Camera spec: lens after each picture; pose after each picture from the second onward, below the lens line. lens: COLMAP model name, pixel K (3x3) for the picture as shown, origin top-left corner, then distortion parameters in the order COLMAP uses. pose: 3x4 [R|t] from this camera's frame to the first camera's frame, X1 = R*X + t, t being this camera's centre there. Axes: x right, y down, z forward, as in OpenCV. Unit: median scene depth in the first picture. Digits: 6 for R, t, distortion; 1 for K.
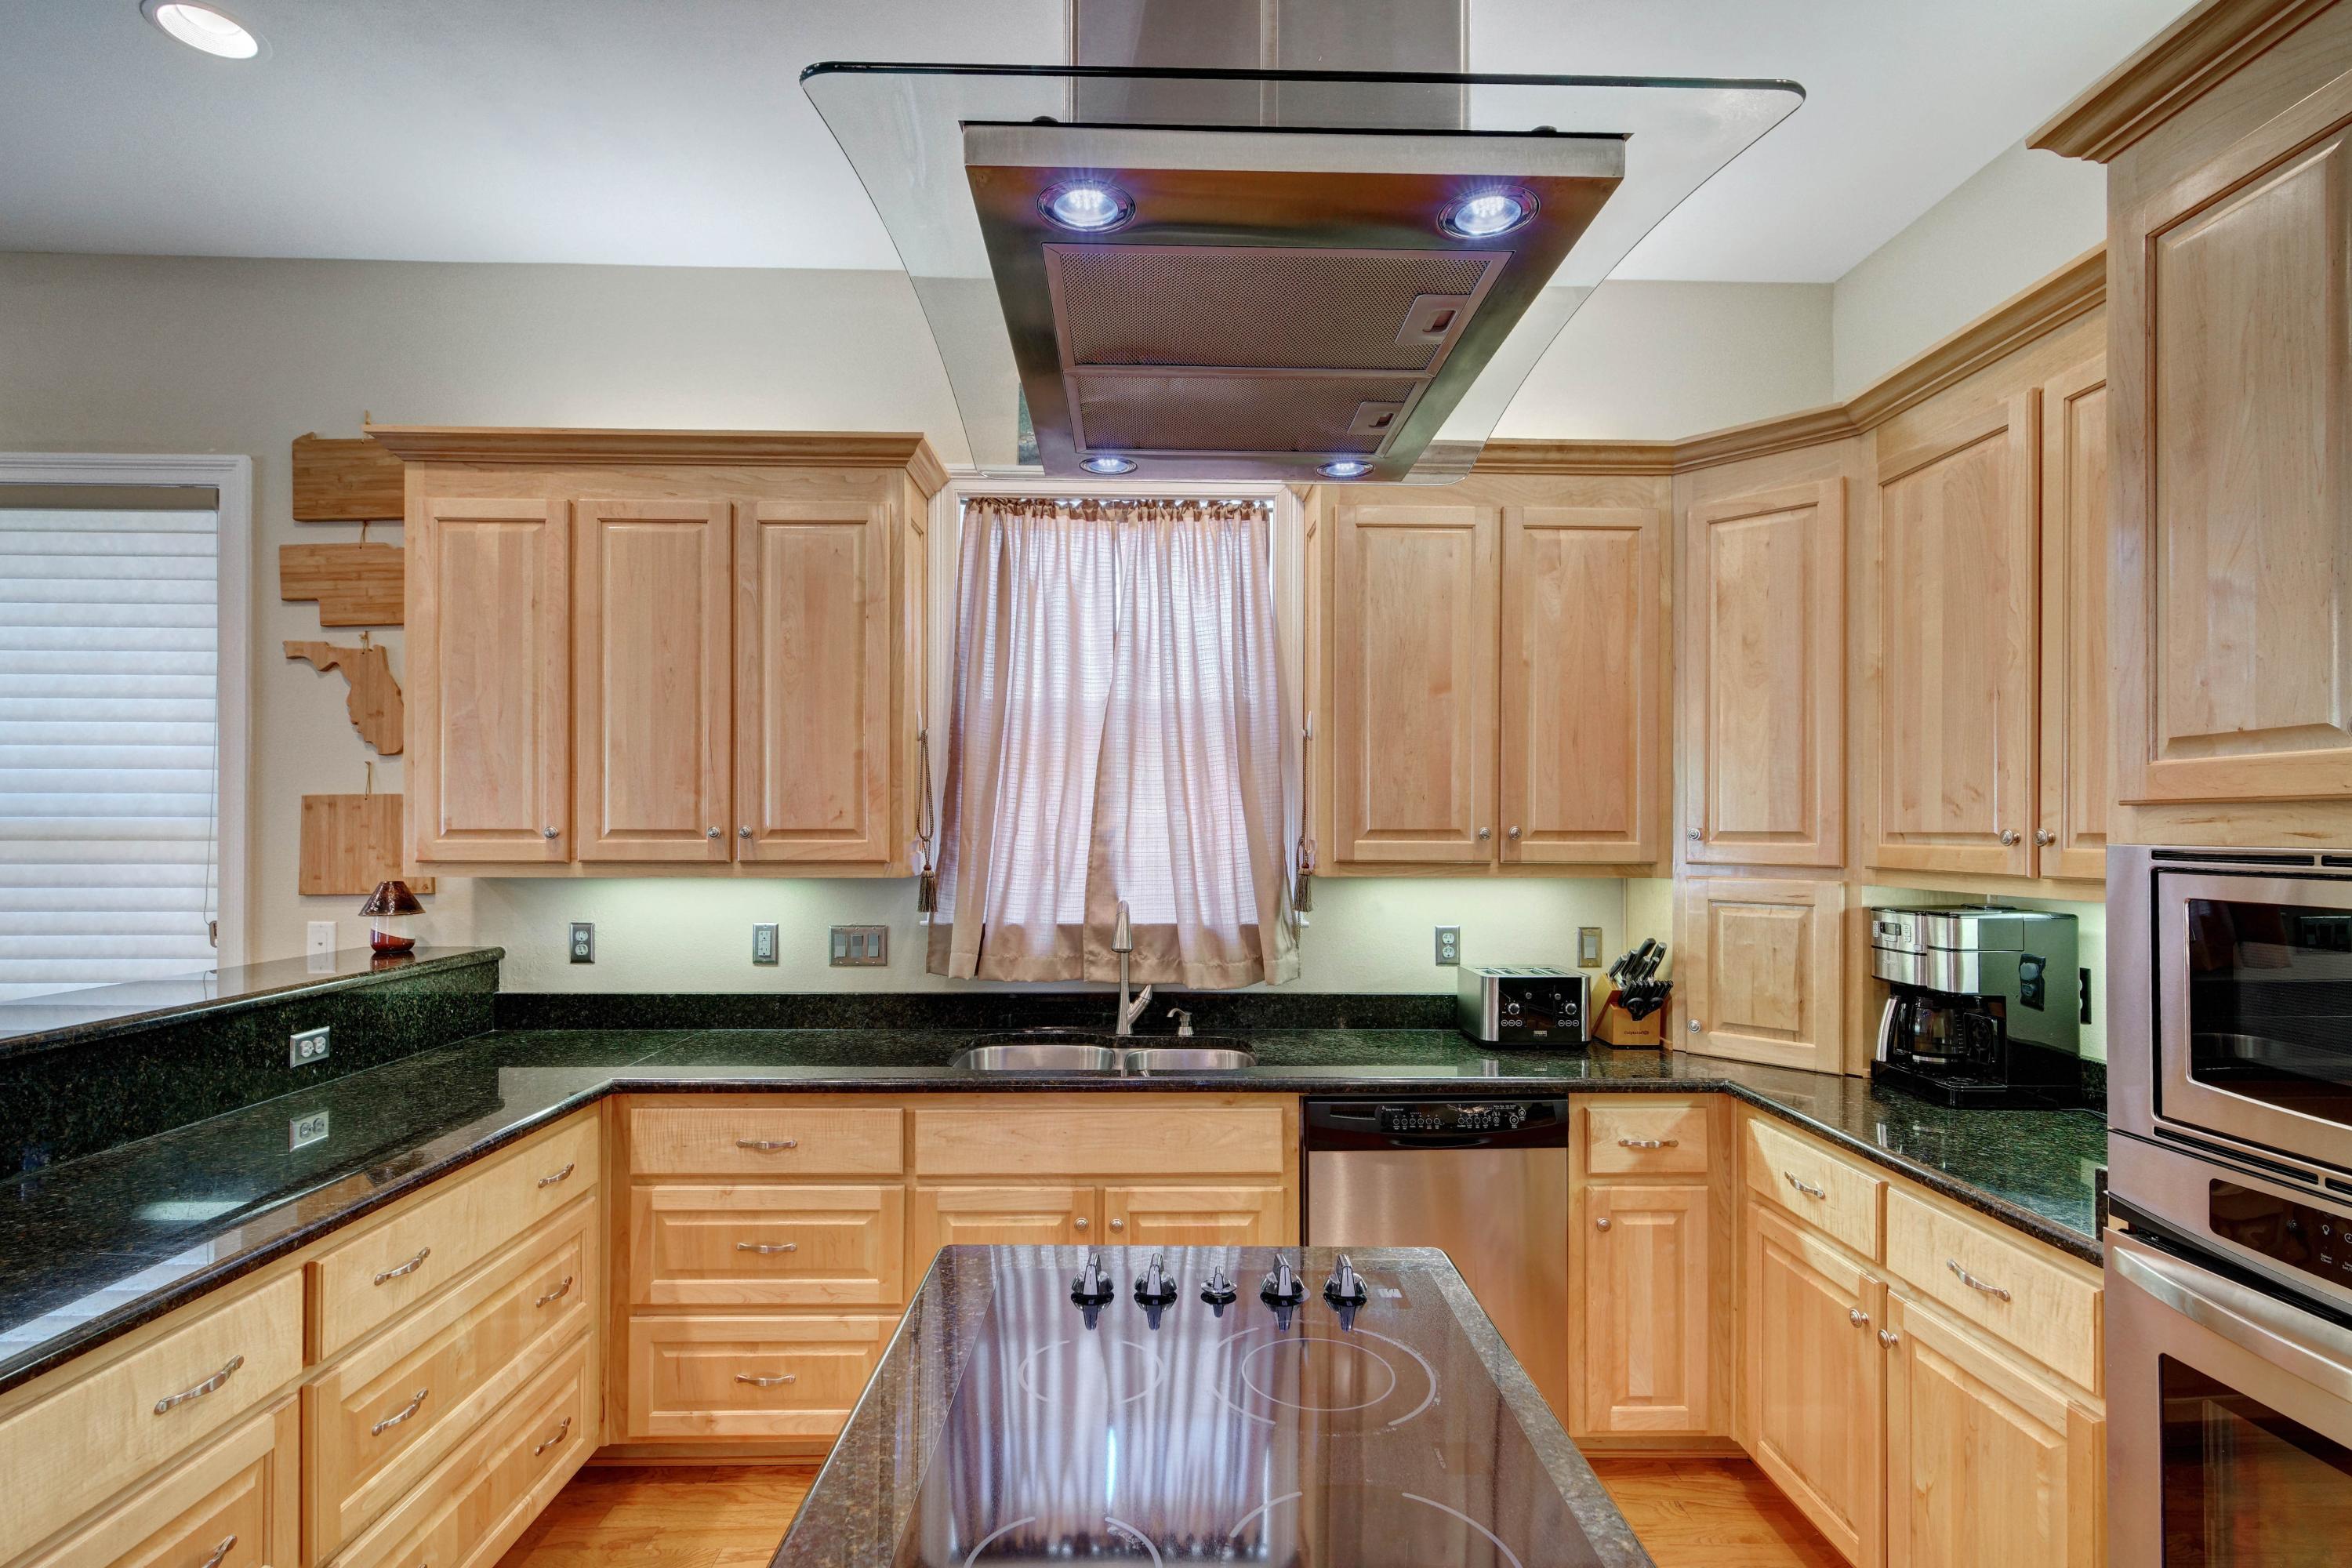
lens RADIAL K [[1141.3, 0, 1169.7], [0, 1141.3, 824.0], [0, 0, 1]] dist [0.013694, -0.000545]
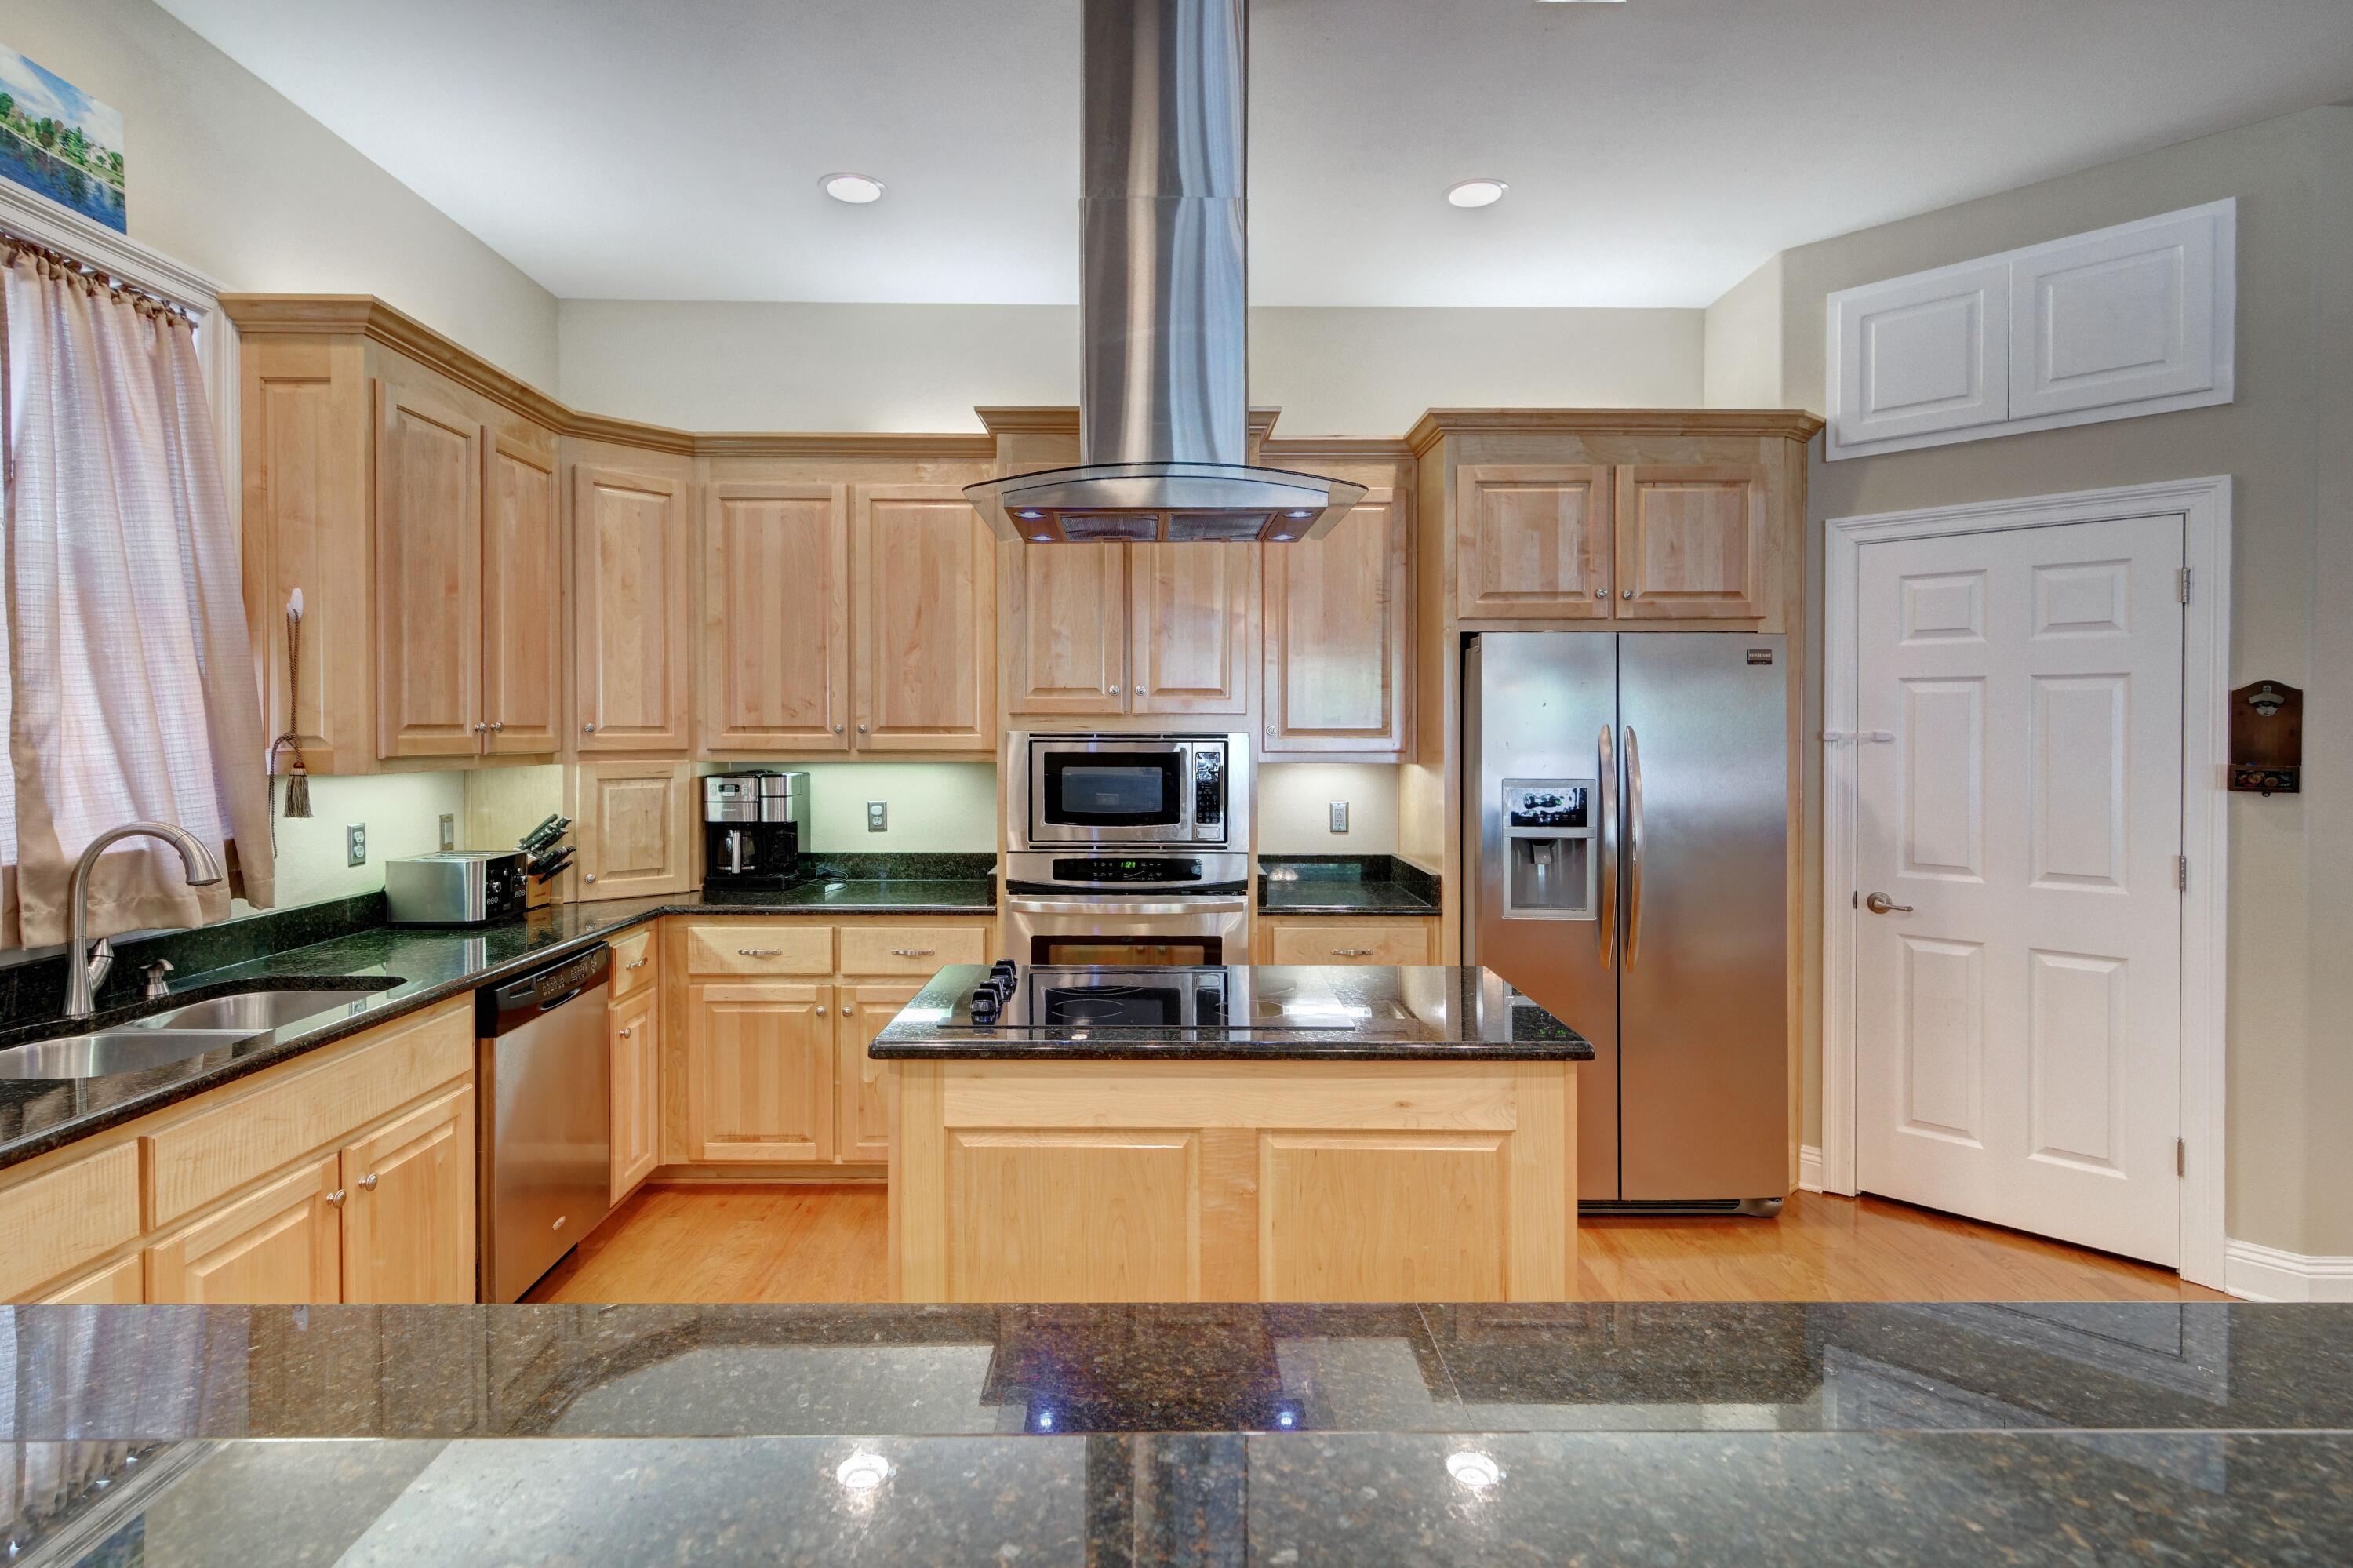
lens RADIAL K [[1150.2, 0, 1156.5], [0, 1150.2, 746.9], [0, 0, 1]] dist [0.008384, -0.000487]
pose [[0.011595, -0.019325, 0.999746, -0.789652], [-0.005592, 0.999796, 0.019390, 0.001267], [-0.999917, -0.005816, 0.011485, 0.347056]]
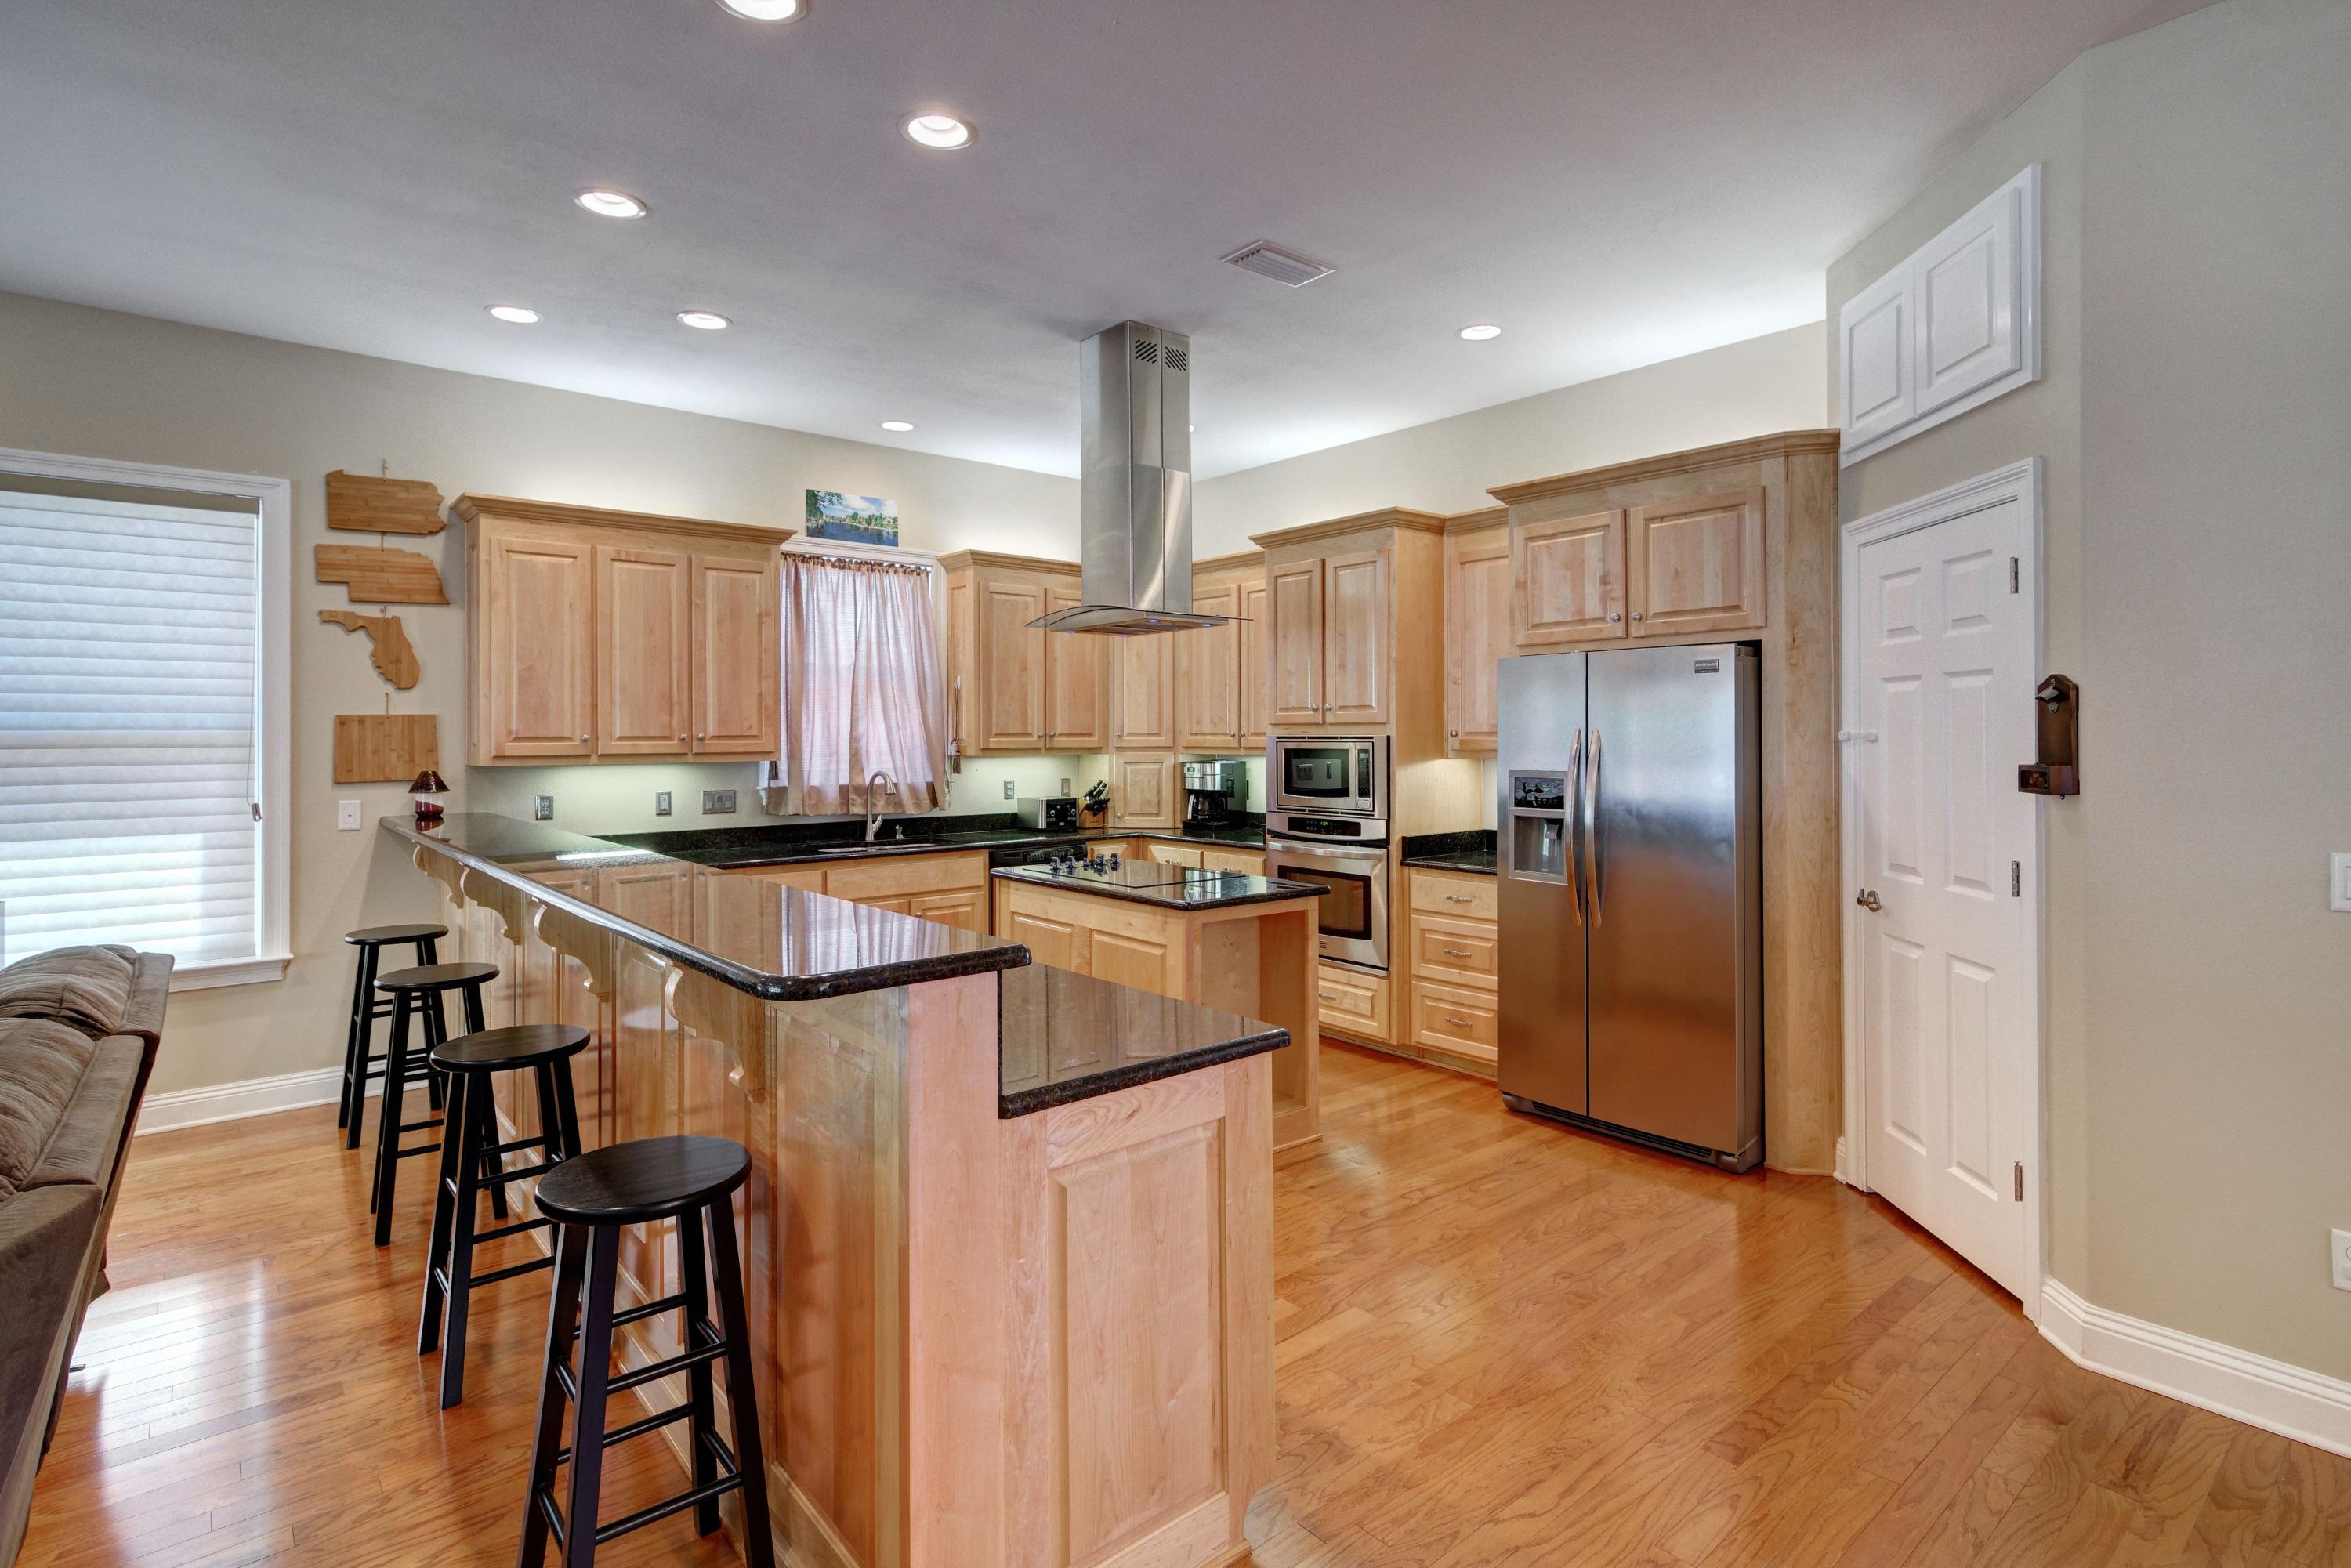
lens RADIAL K [[1140.8, 0, 1179.5], [0, 1140.8, 739.8], [0, 0, 1]] dist [0.004255, -0.000190]
pose [[0.774924, -0.009705, 0.631980, -0.903799], [0.005150, 0.999946, 0.009042, -0.001323], [-0.632033, -0.003752, 0.774932, -0.875697]]
